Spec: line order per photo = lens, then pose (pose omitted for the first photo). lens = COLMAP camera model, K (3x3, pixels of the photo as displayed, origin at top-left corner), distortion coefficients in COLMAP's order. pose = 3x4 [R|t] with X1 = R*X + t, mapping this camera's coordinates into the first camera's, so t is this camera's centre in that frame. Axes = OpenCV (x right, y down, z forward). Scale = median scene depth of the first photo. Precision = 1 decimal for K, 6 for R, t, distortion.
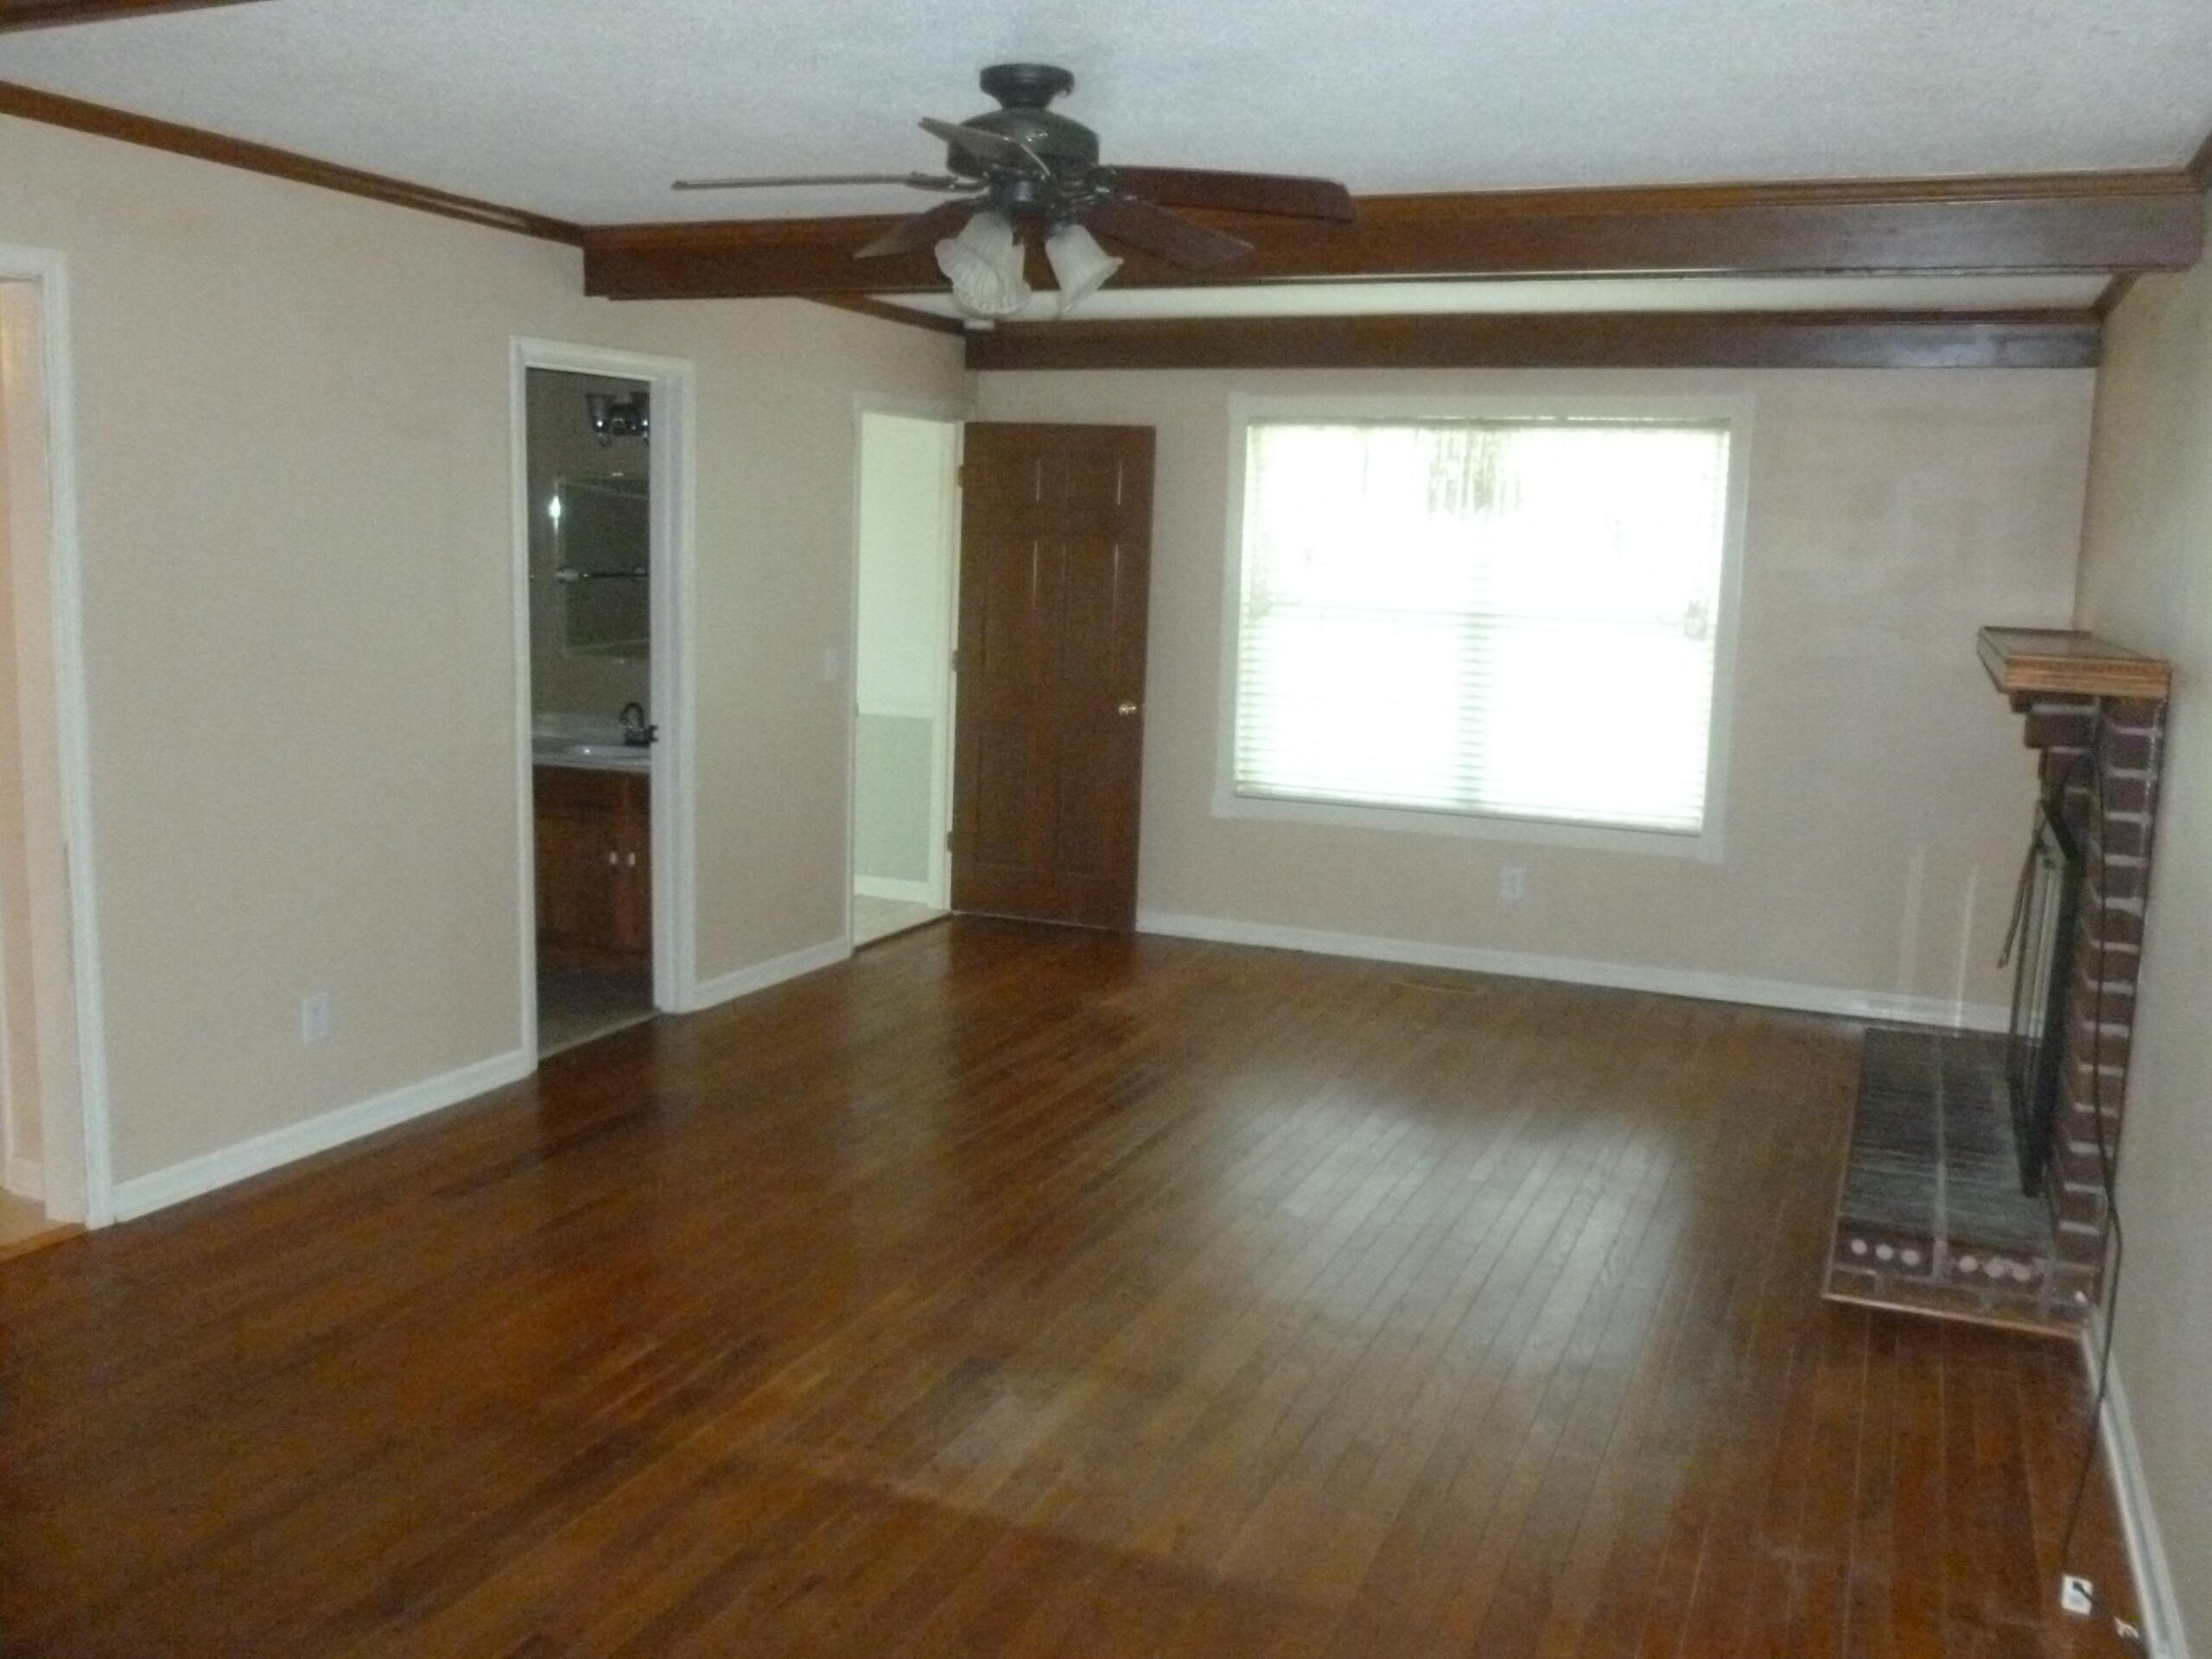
lens RADIAL K [[1880.2, 0, 1106.0], [0, 1880.2, 829.5], [0, 0, 1]] dist [-0.045161, -0.003169]
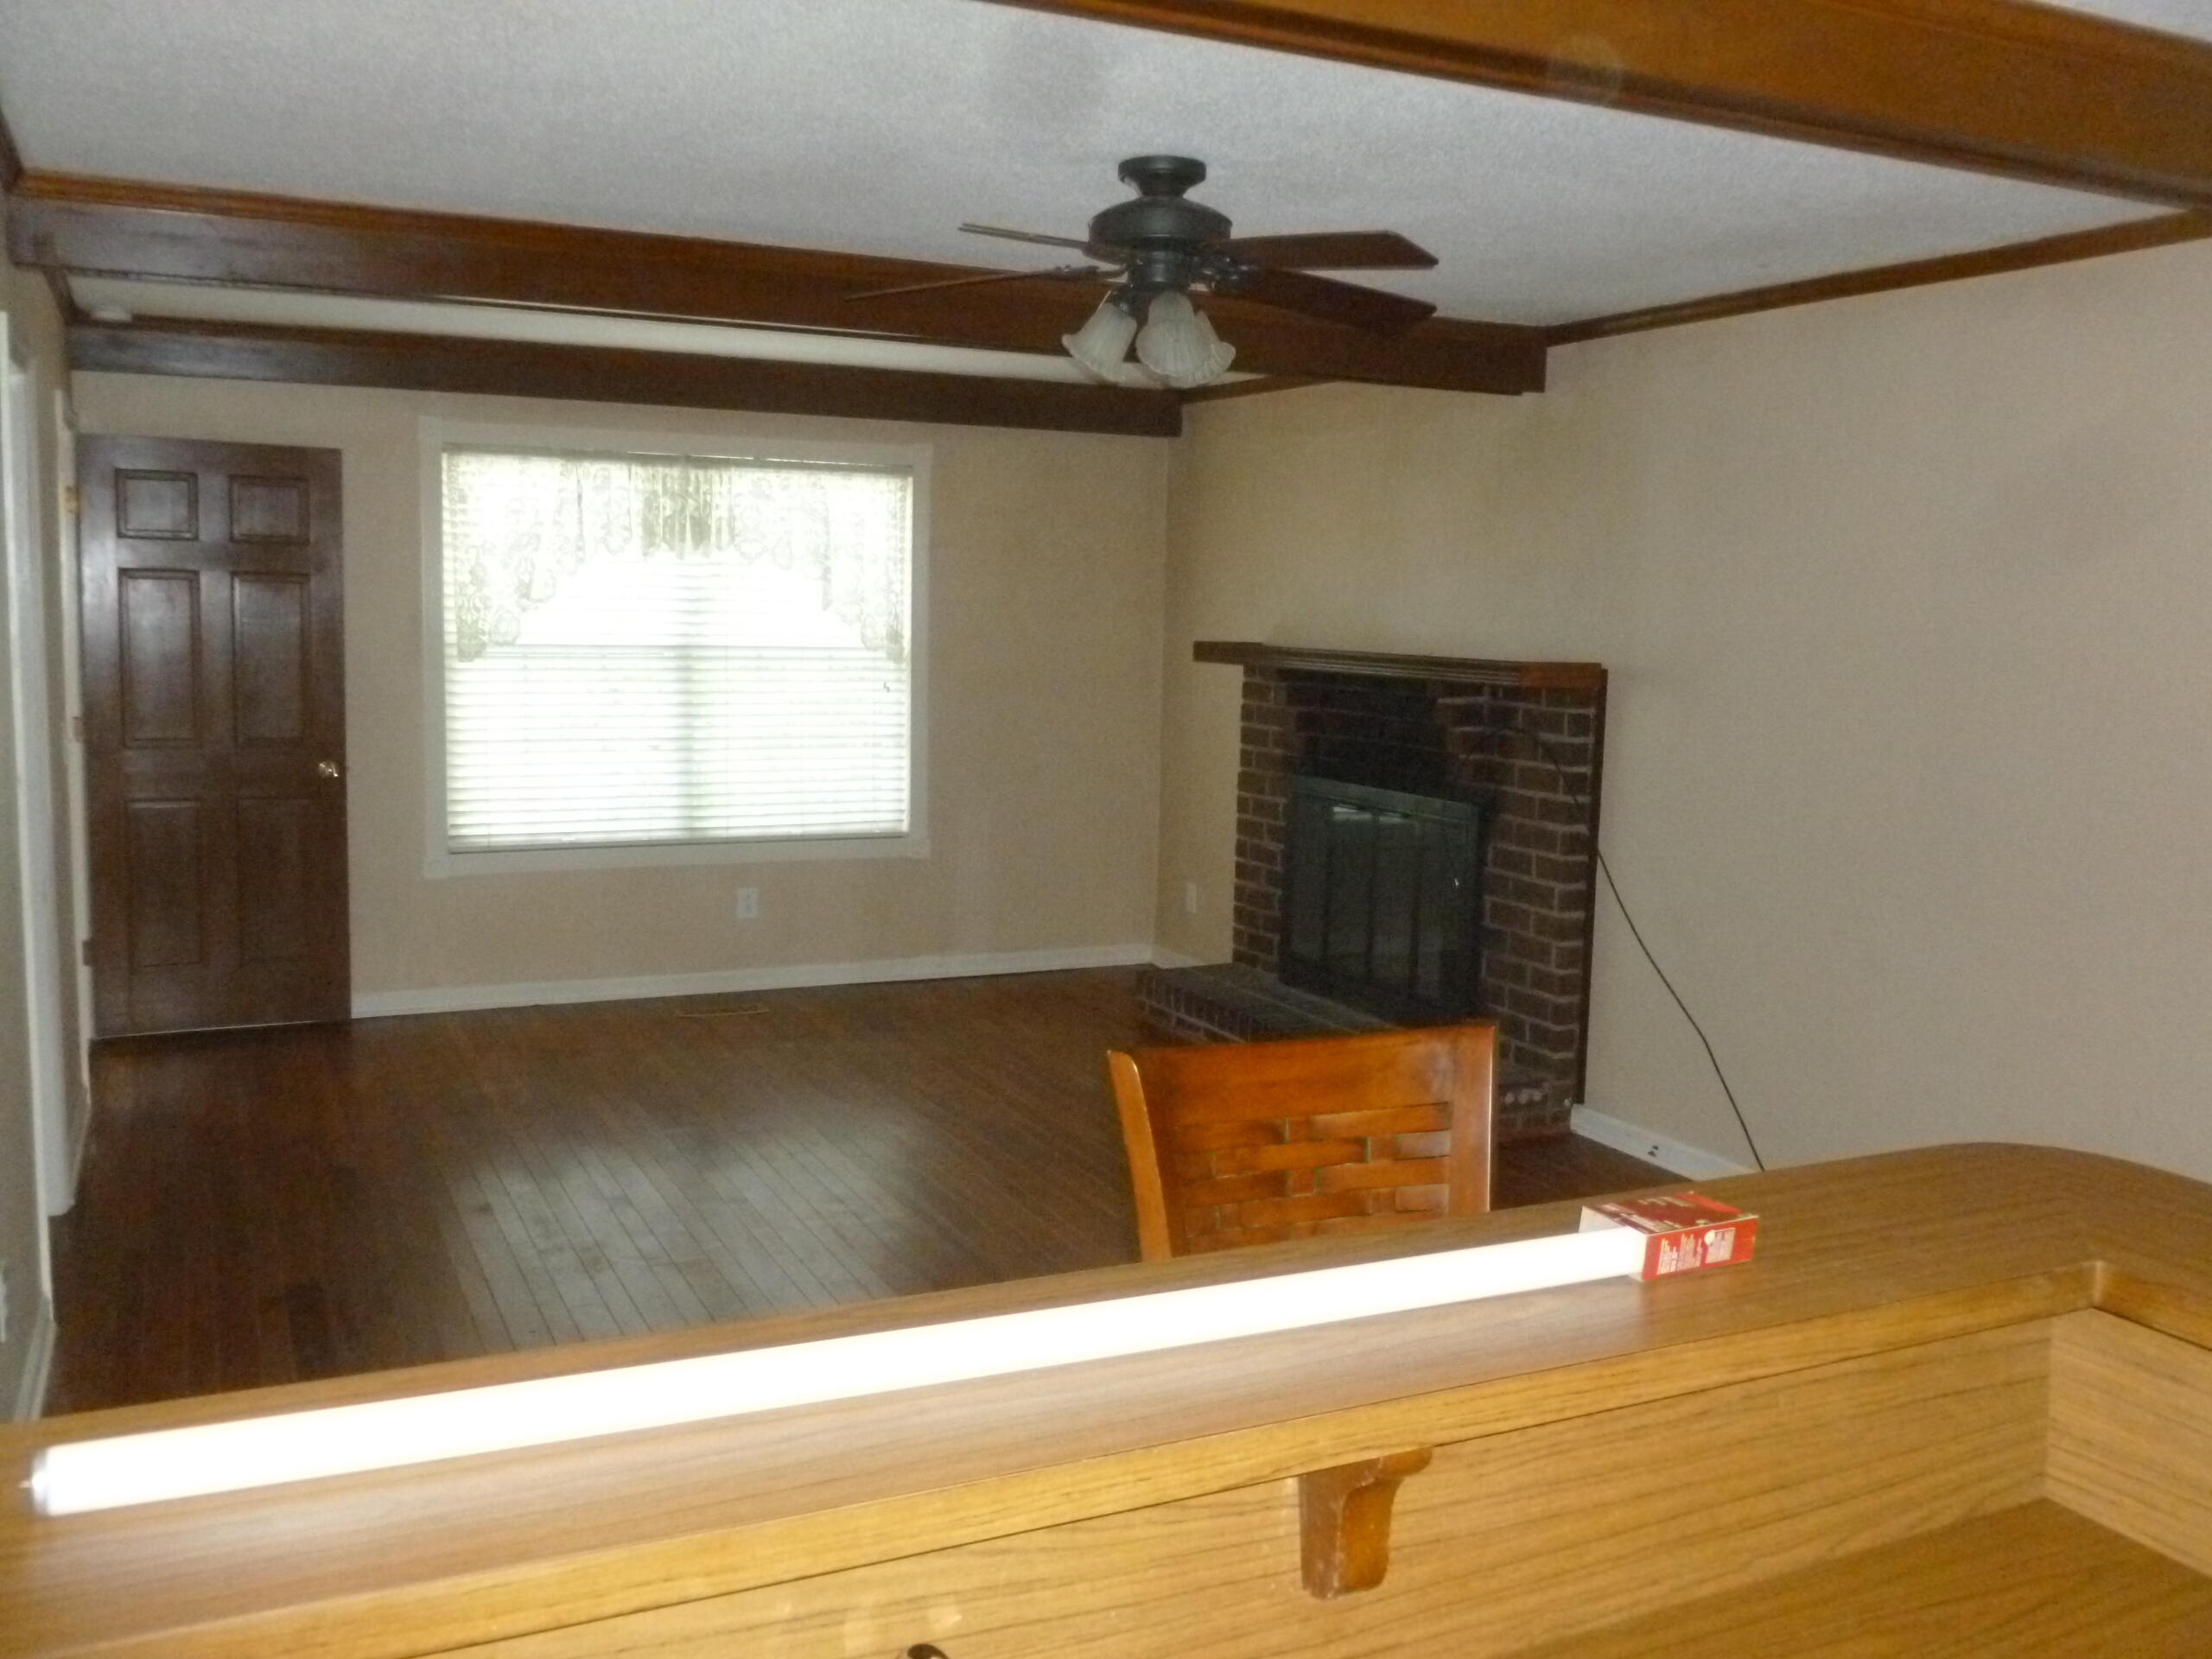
lens RADIAL K [[1893.1, 0, 1113.0], [0, 1893.1, 826.7], [0, 0, 1]] dist [-0.056239, -0.004350]
pose [[0.649979, -0.105811, 0.752550, -0.448304], [0.111646, 0.992810, 0.043163, -0.036918], [-0.751707, 0.055964, 0.657119, 0.160700]]
